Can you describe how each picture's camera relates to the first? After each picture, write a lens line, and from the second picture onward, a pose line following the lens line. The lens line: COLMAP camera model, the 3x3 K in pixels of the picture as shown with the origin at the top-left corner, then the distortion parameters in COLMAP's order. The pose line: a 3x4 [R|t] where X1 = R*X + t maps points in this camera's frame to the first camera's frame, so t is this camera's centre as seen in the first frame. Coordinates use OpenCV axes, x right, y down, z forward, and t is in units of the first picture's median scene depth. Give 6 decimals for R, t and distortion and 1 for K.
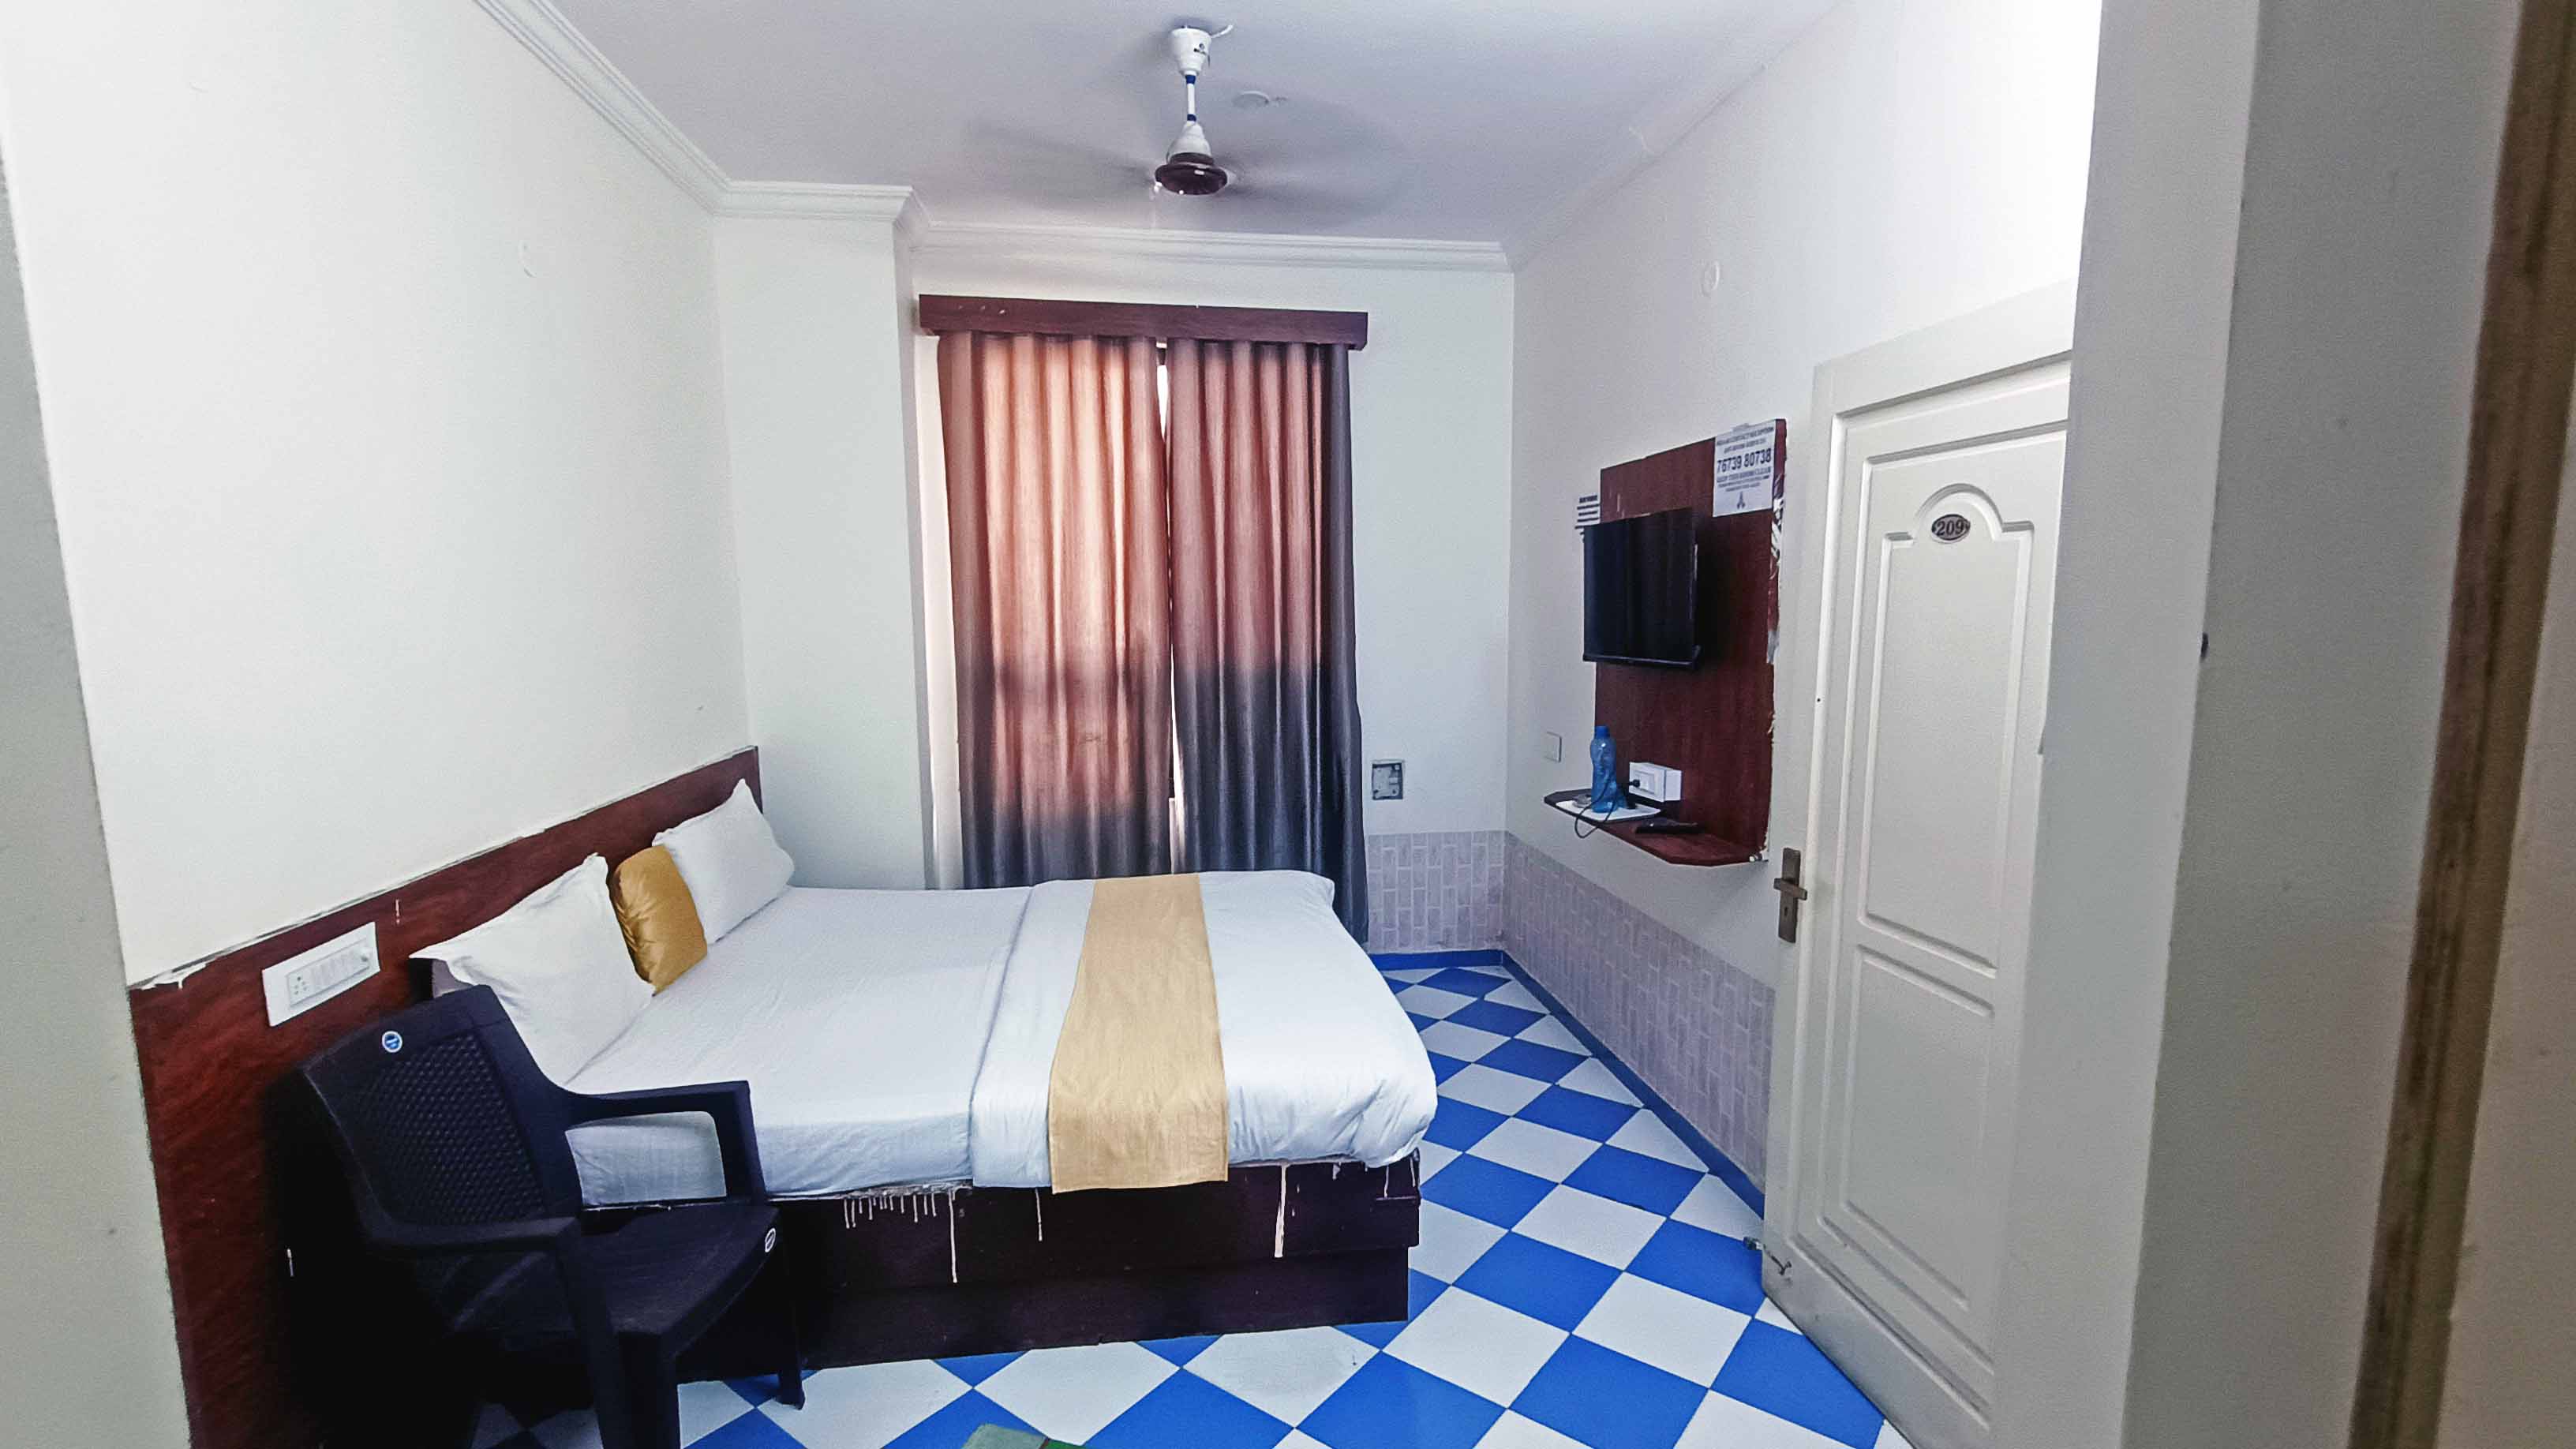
lens RADIAL K [[1152.1, 0, 1297.3], [0, 1152.1, 757.5], [0, 0, 1]] dist [-0.001176, -0.000158]
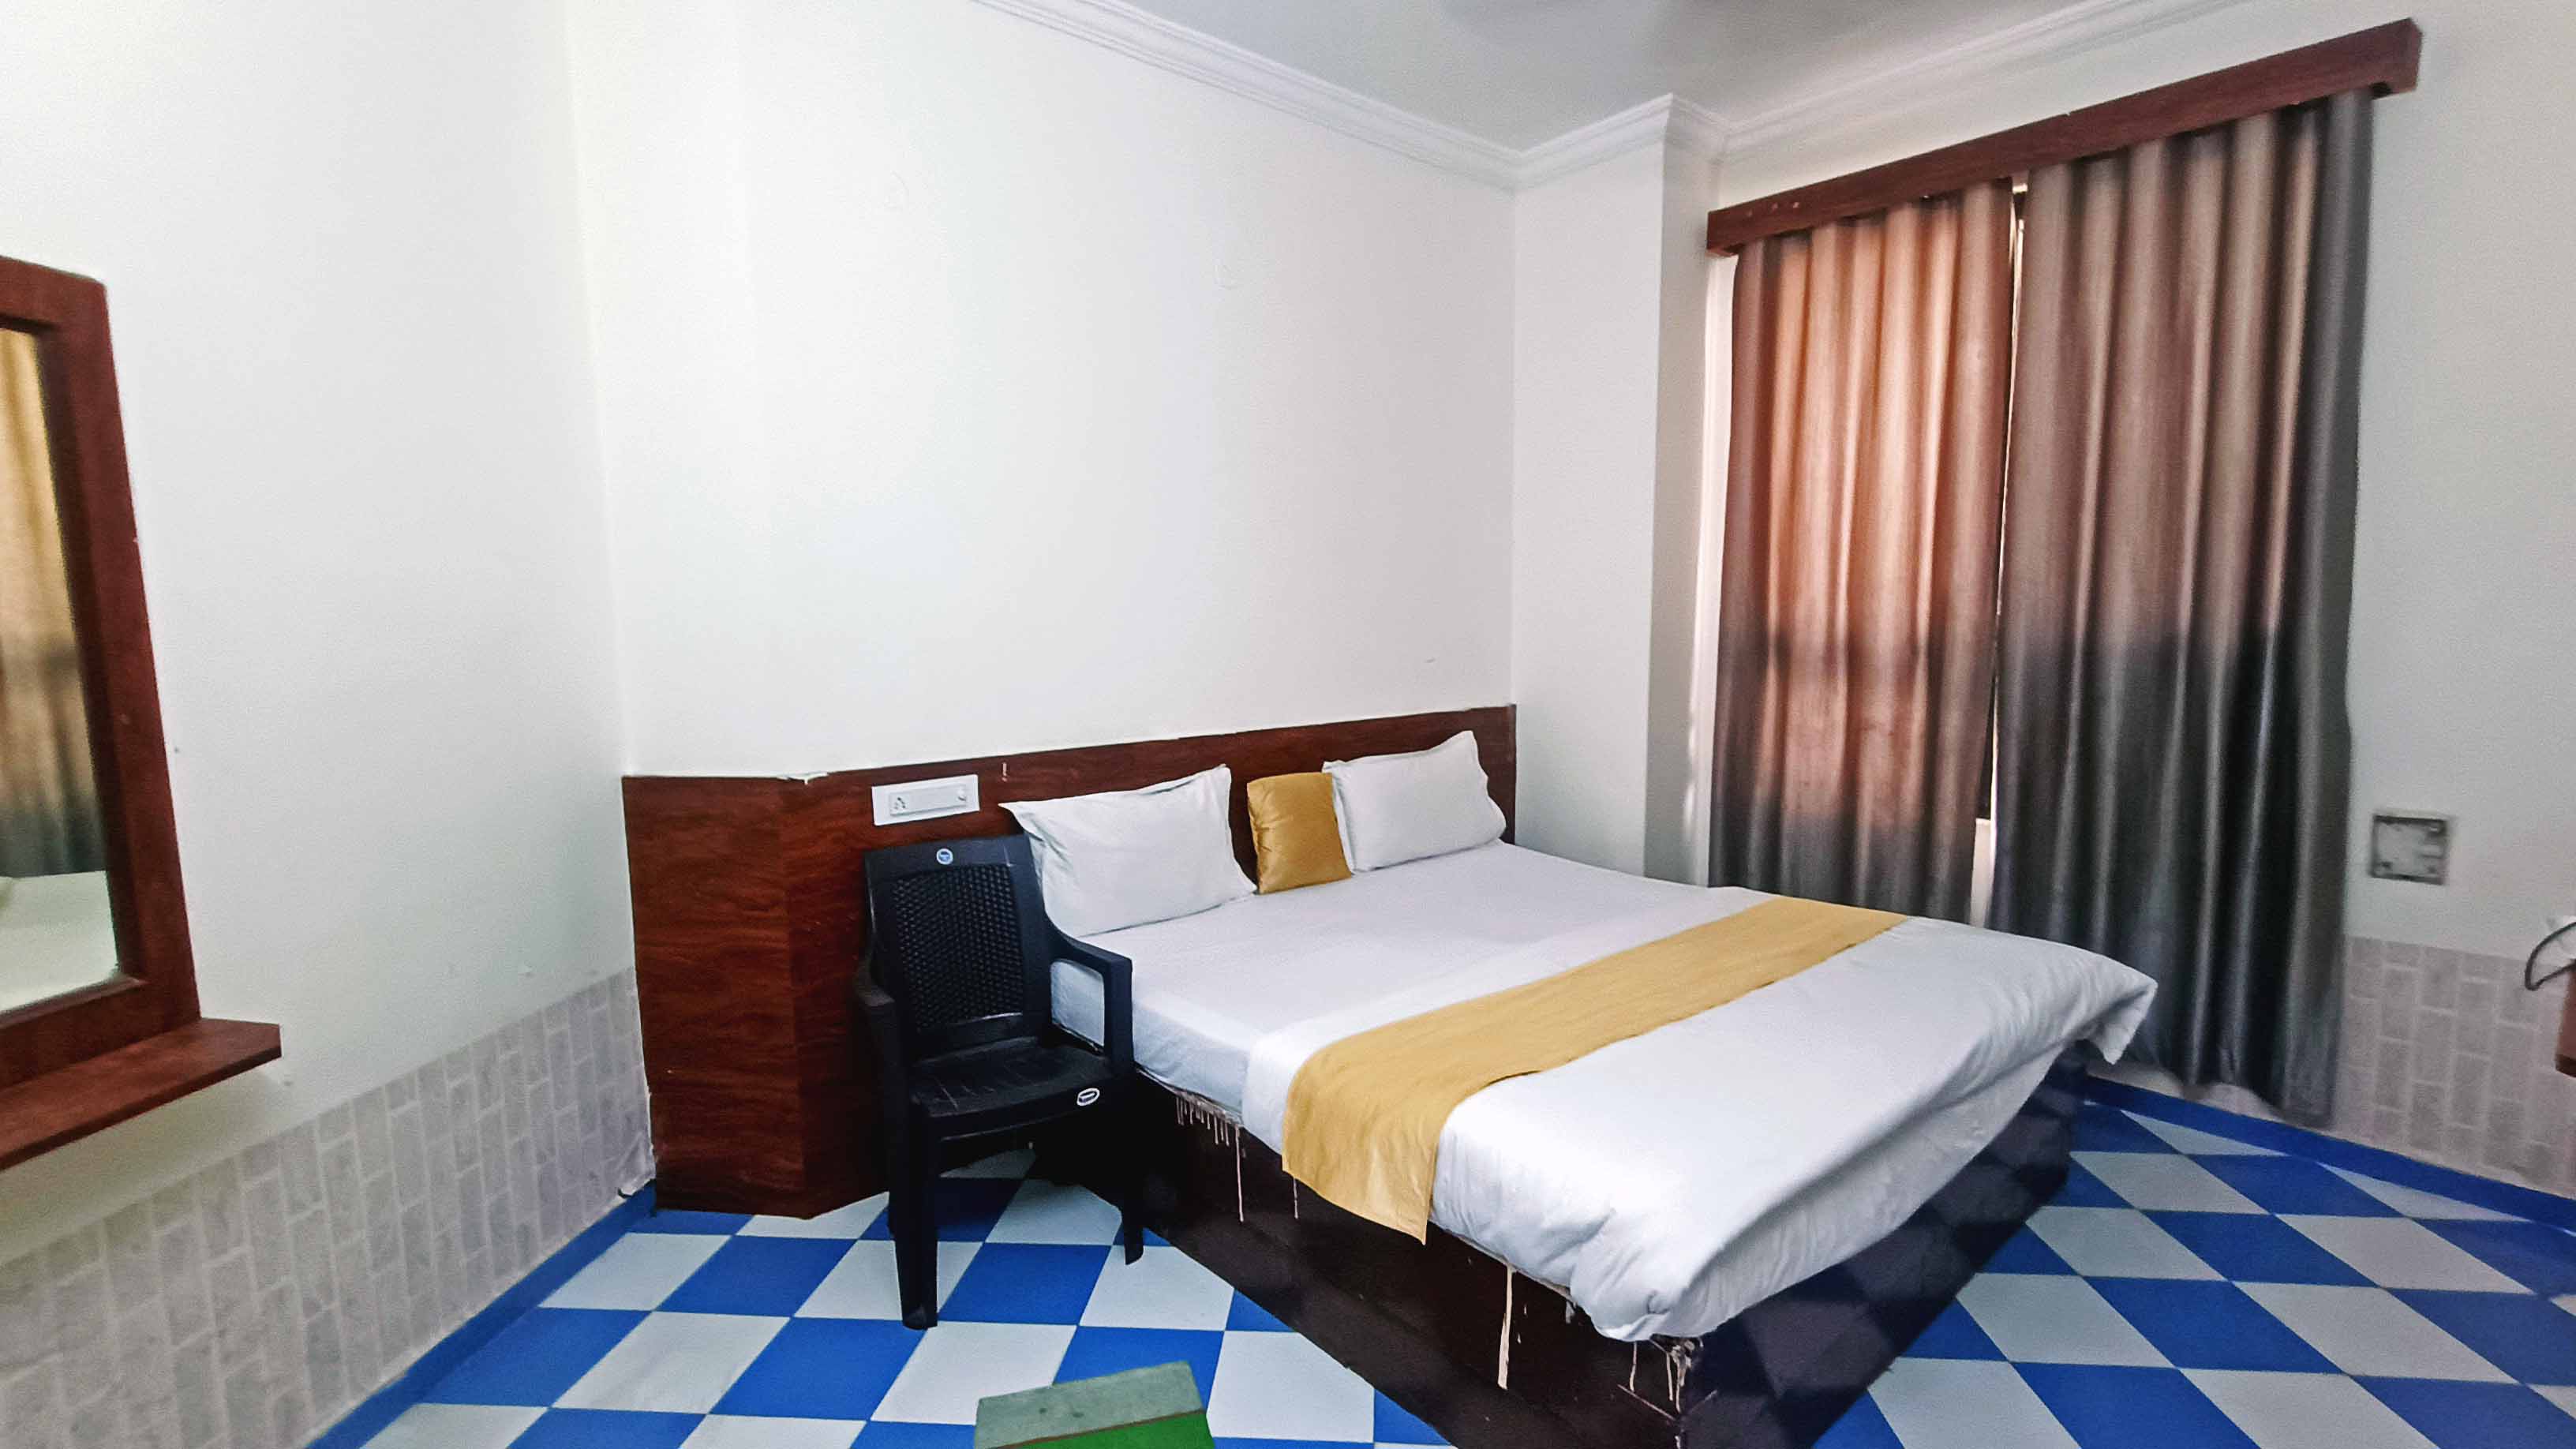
lens RADIAL K [[1152.1, 0, 1297.3], [0, 1152.1, 757.5], [0, 0, 1]] dist [-0.001176, -0.000158]
pose [[0.541919, 0.100319, -0.834422, 0.362842], [-0.103388, 0.993267, 0.052271, 0.004596], [0.834047, 0.057942, 0.548642, 0.340226]]
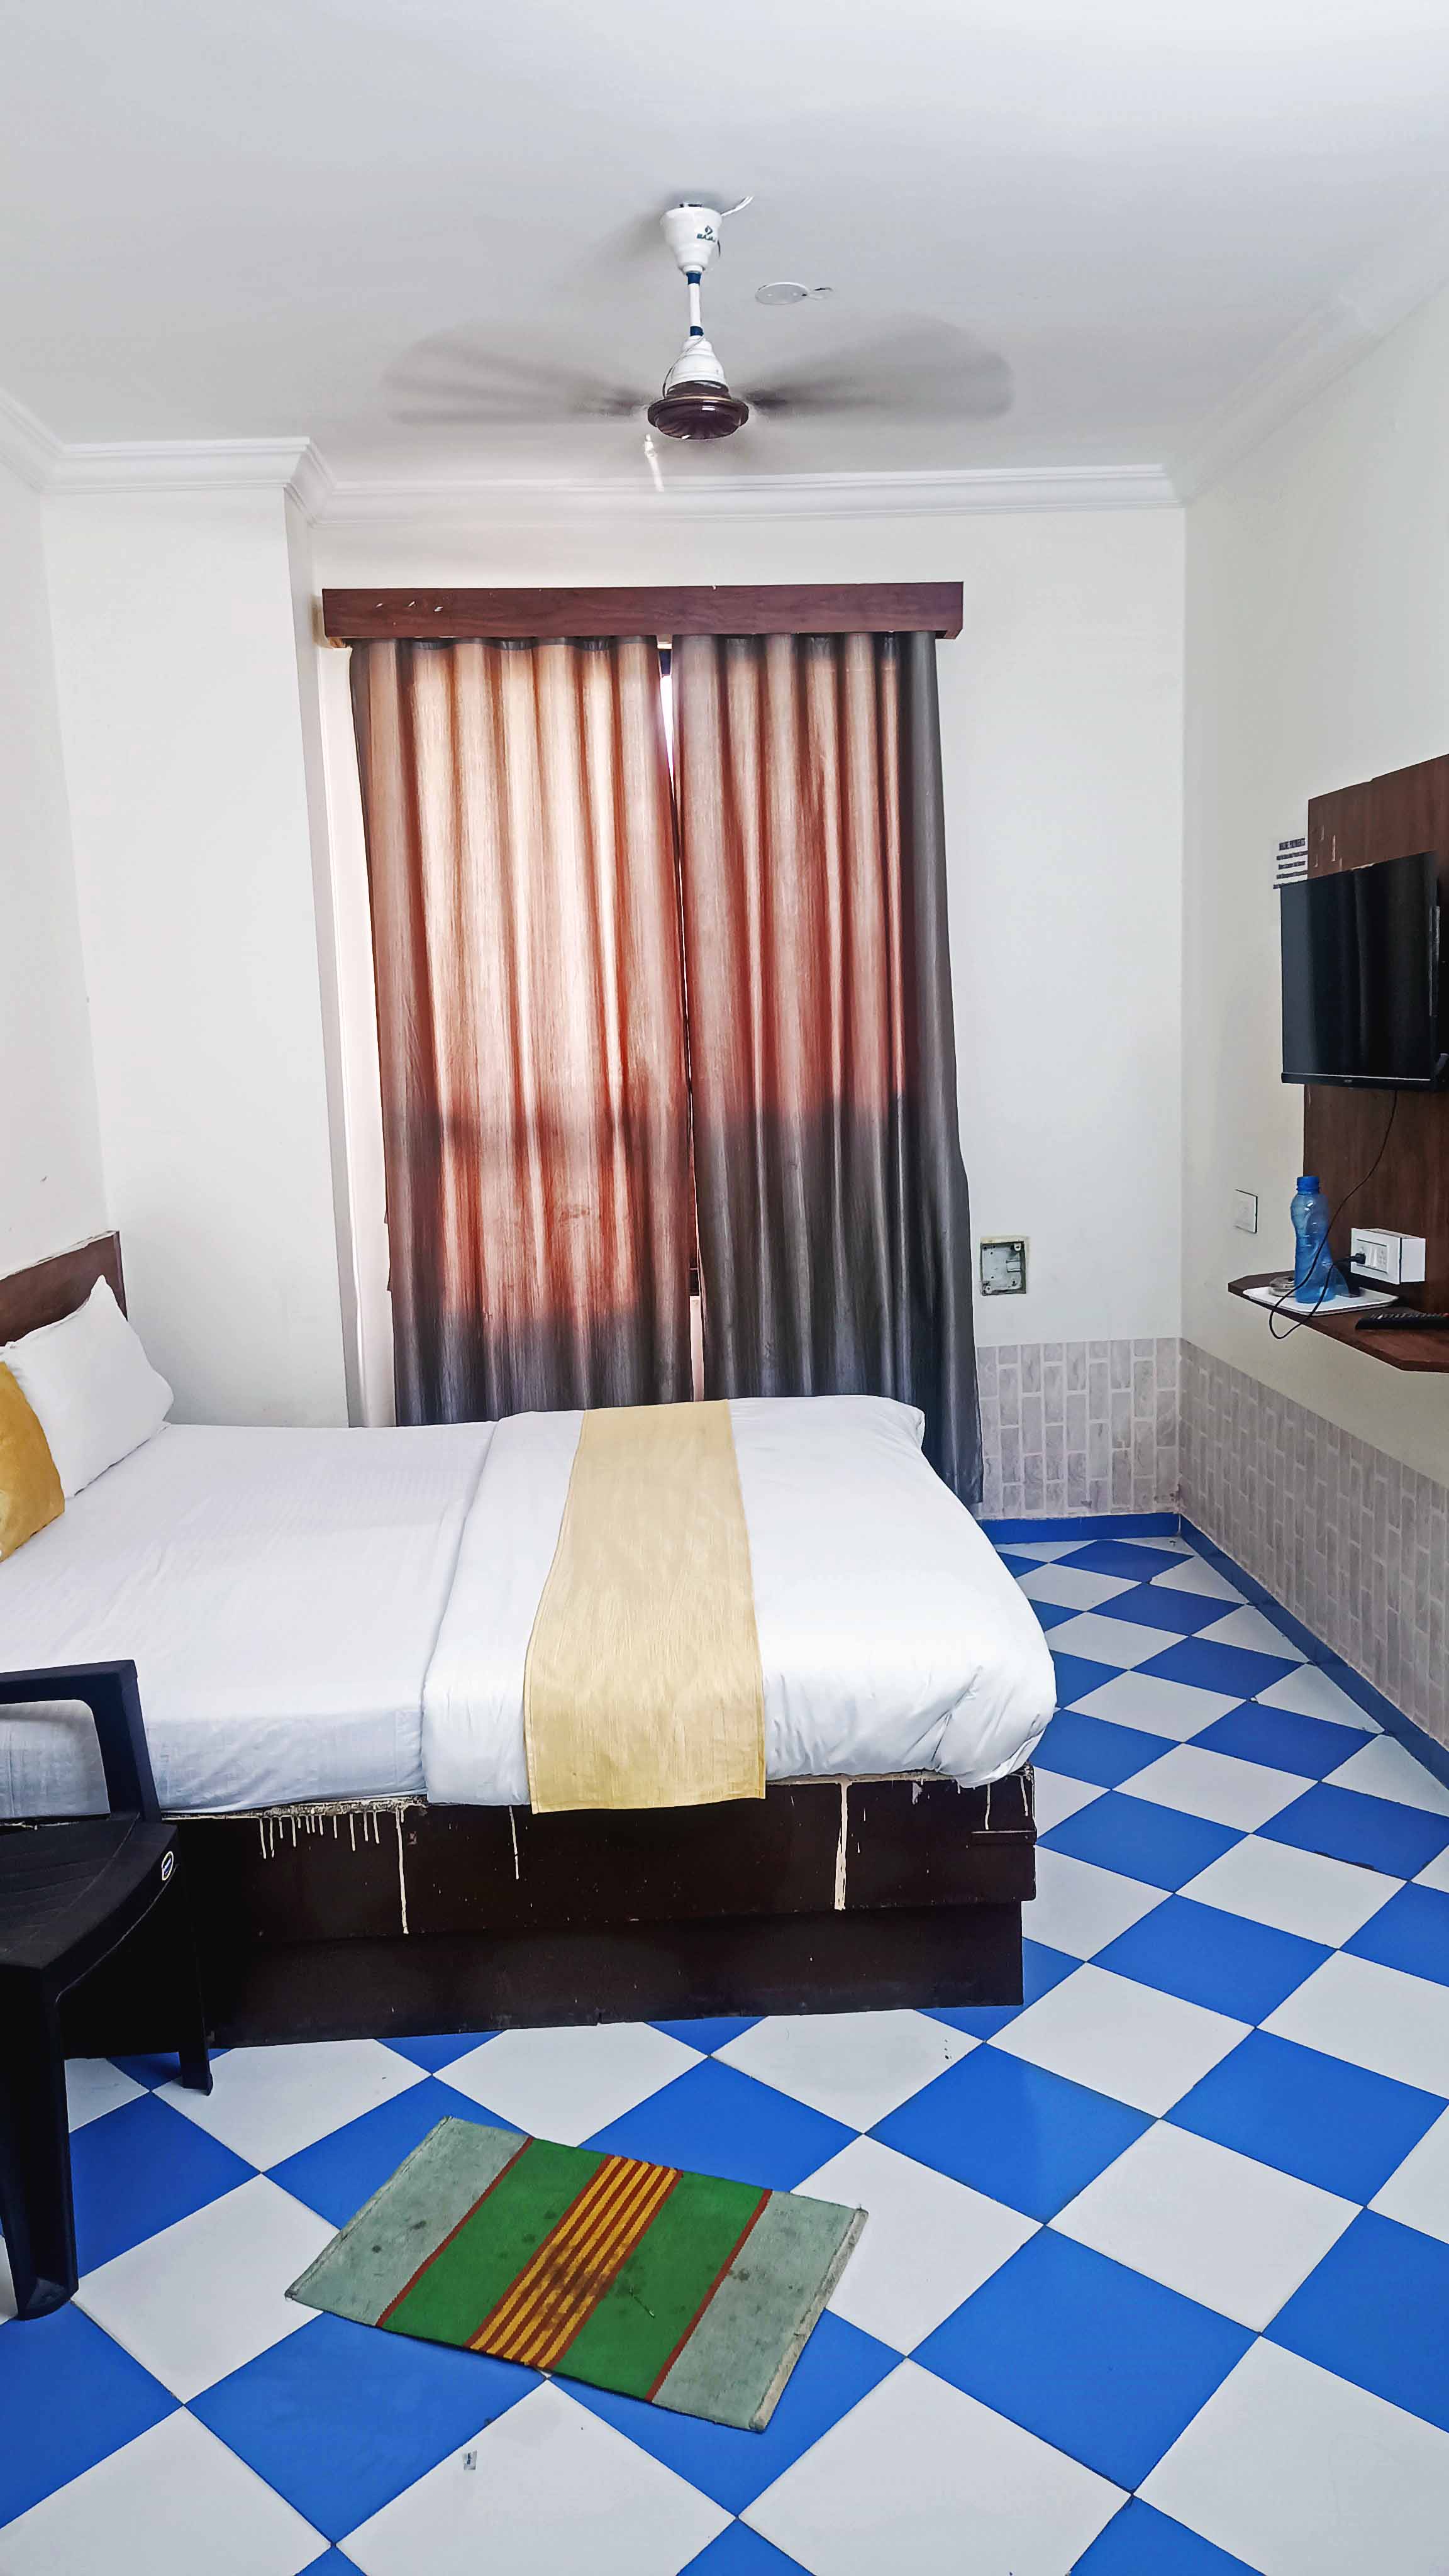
lens RADIAL K [[1748.8, 0, 729.4], [0, 1748.8, 1273.6], [0, 0, 1]] dist [0.044103, -0.056913]
pose [[0.995621, -0.016102, -0.092086, 0.017019], [0.017282, 0.999778, 0.012032, 0.012734], [0.091872, -0.013571, 0.995678, -0.078737]]
